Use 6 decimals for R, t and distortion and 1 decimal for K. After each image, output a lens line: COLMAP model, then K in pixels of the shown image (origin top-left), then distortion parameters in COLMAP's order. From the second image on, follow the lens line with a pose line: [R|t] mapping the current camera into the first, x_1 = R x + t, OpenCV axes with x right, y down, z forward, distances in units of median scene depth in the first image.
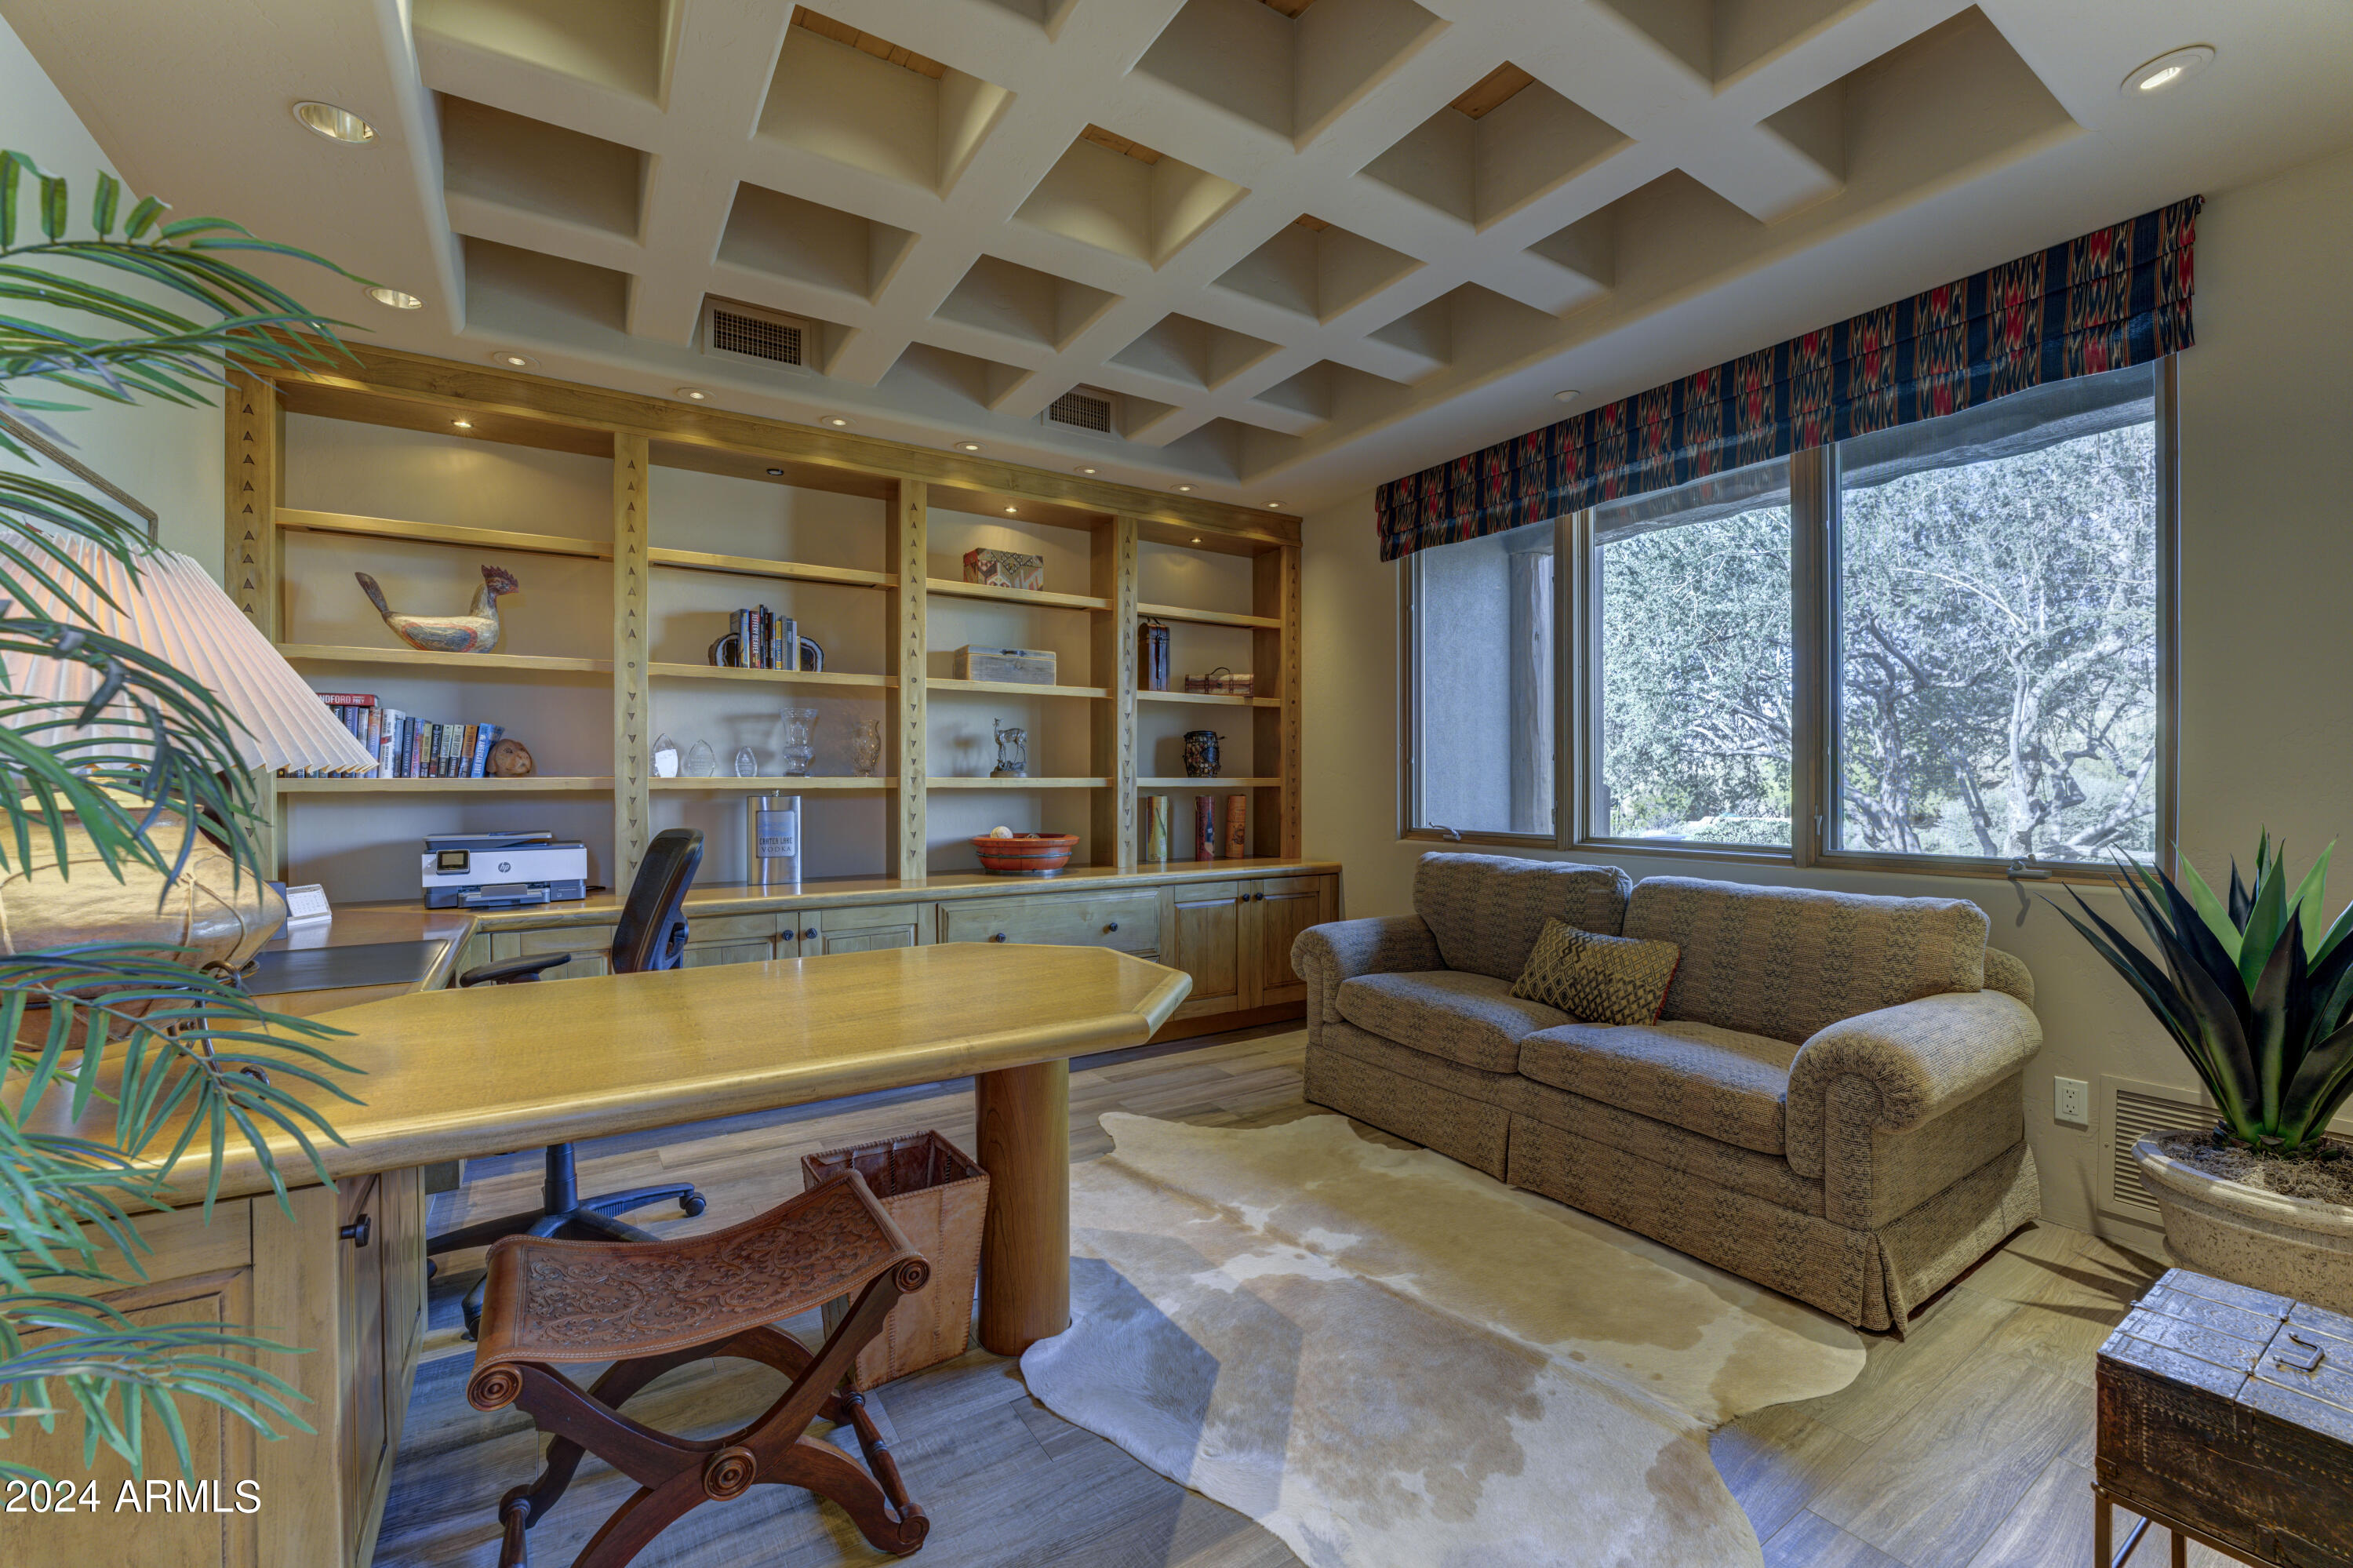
lens RADIAL K [[959.2, 0, 1183.1], [0, 959.2, 783.1], [0, 0, 1]] dist [-0.026576, 0.003398]
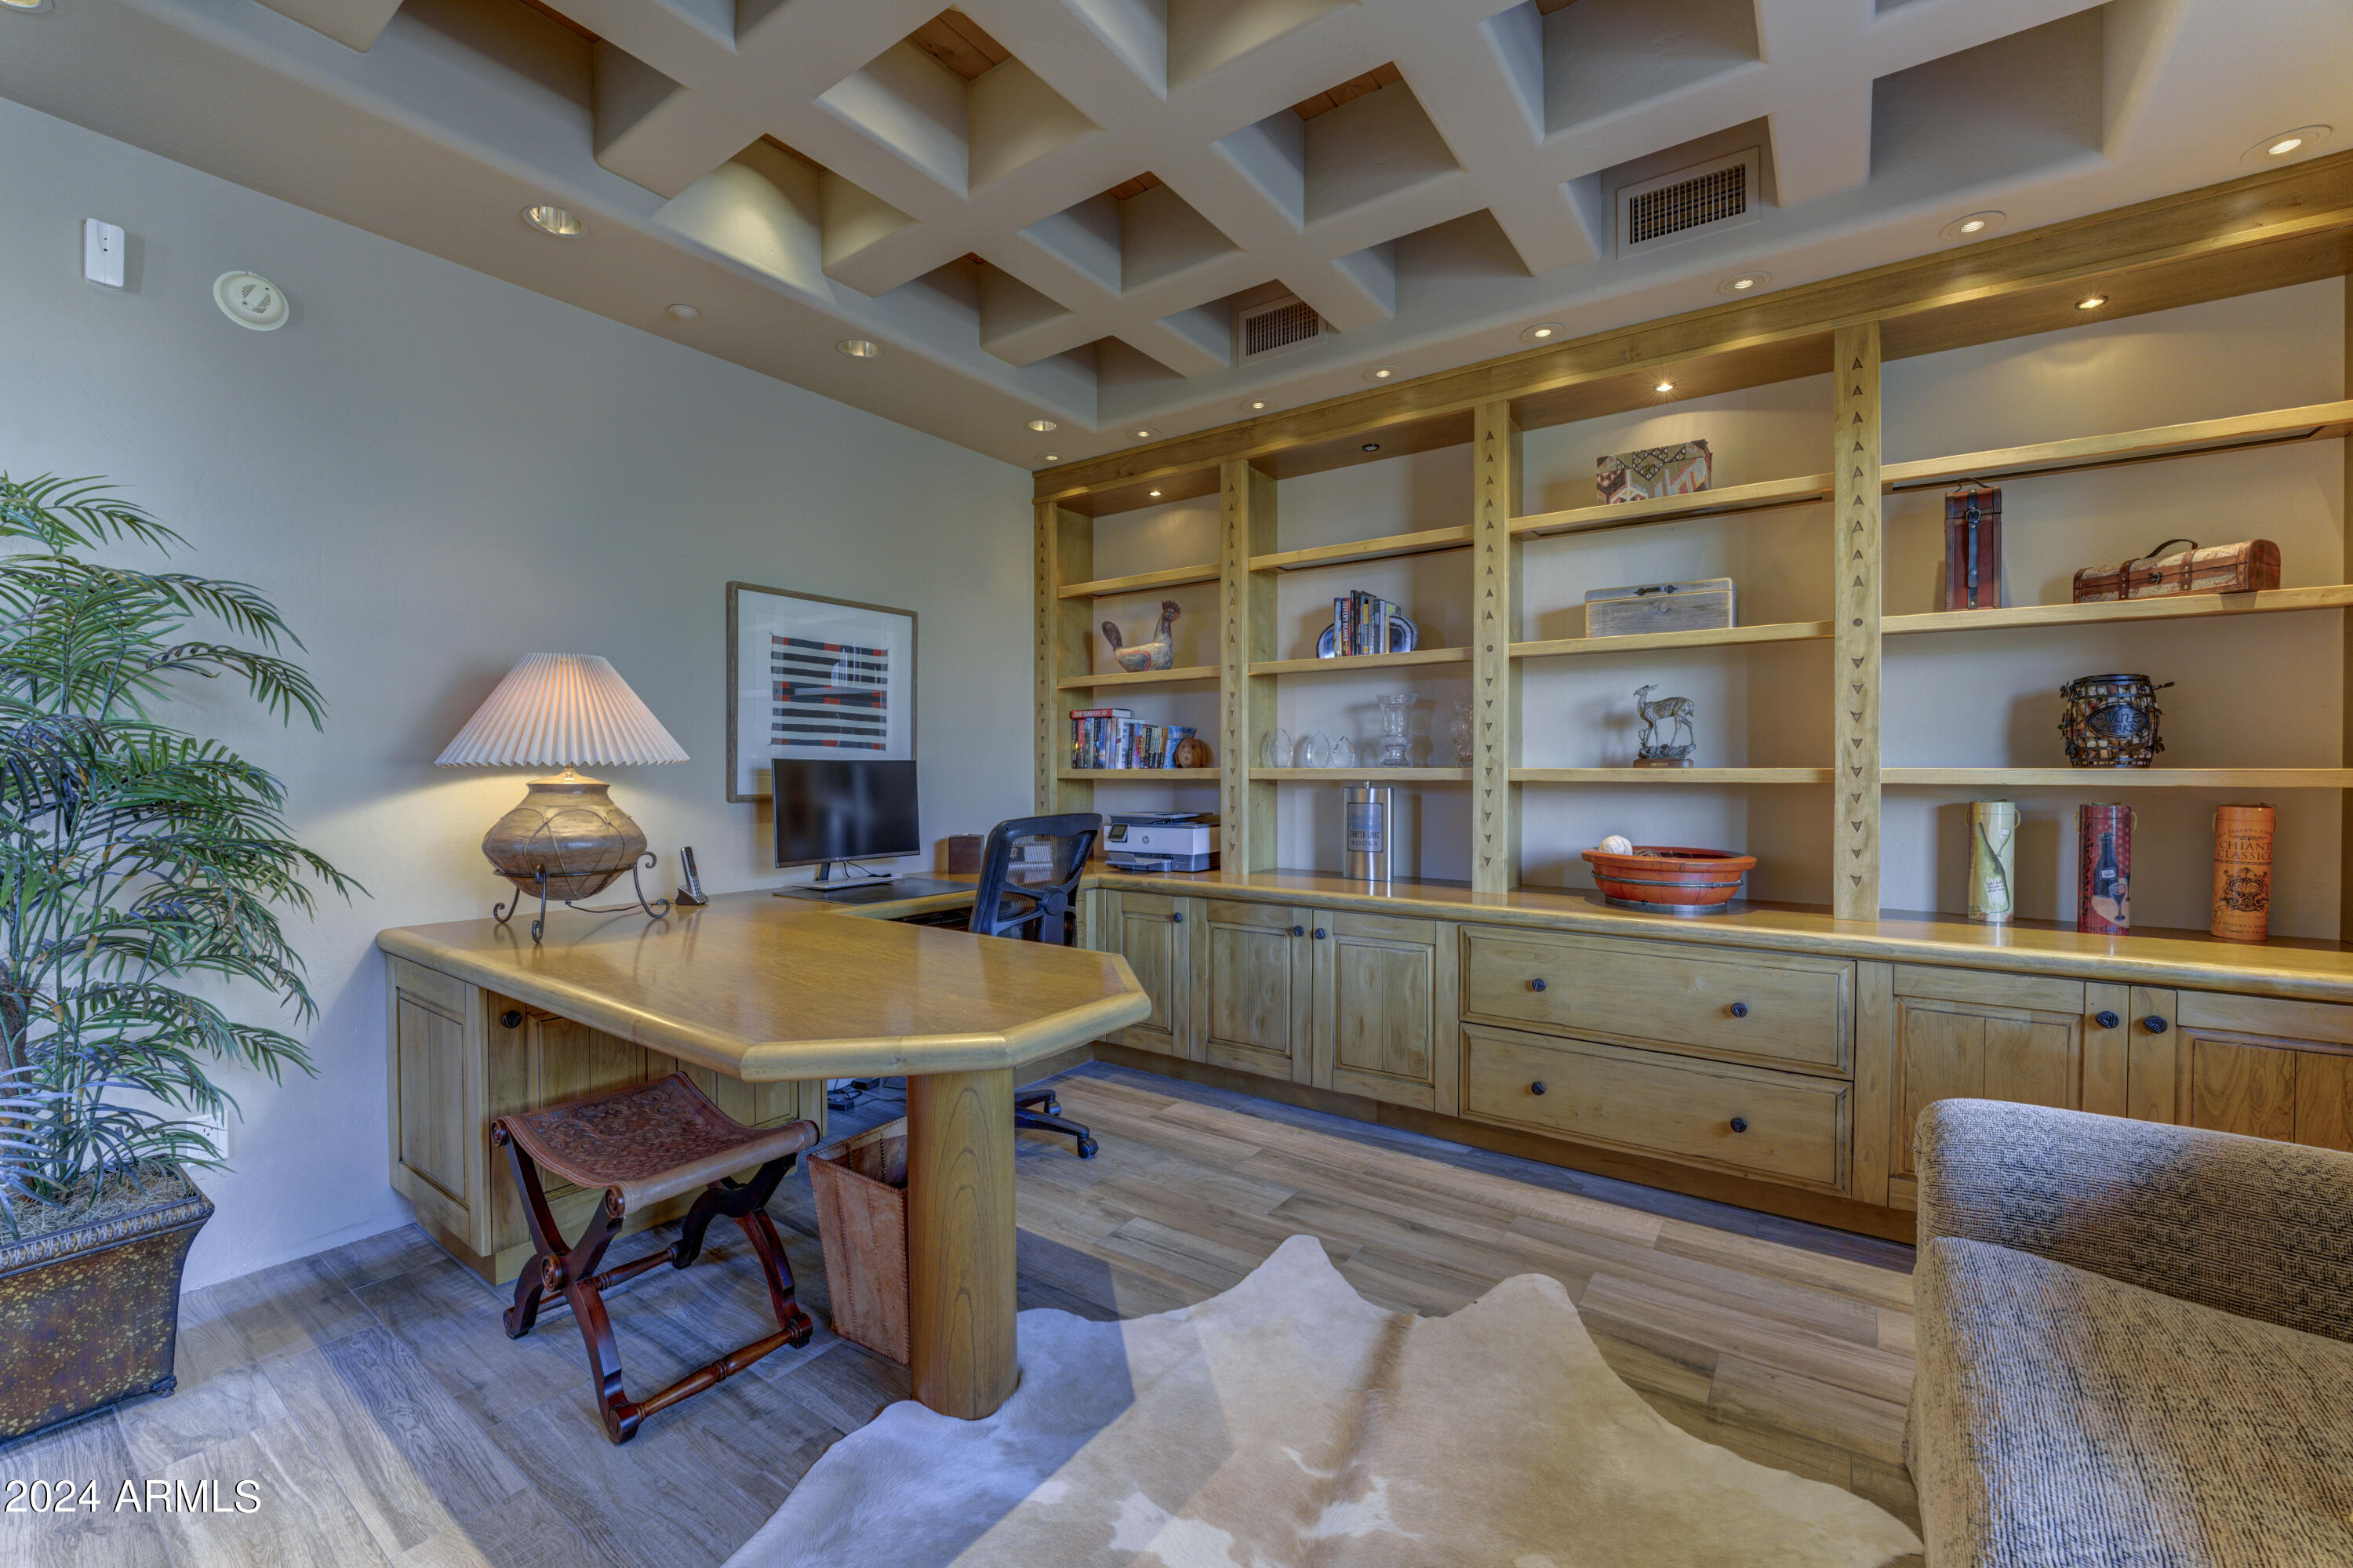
lens RADIAL K [[959.2, 0, 1174.2], [0, 959.2, 779.9], [0, 0, 1]] dist [-0.026576, 0.003398]
pose [[0.357921, 0.009288, -0.933706, 0.393754], [-0.005893, 0.999953, 0.007688, -0.000422], [0.933733, 0.002751, 0.357959, 0.474072]]
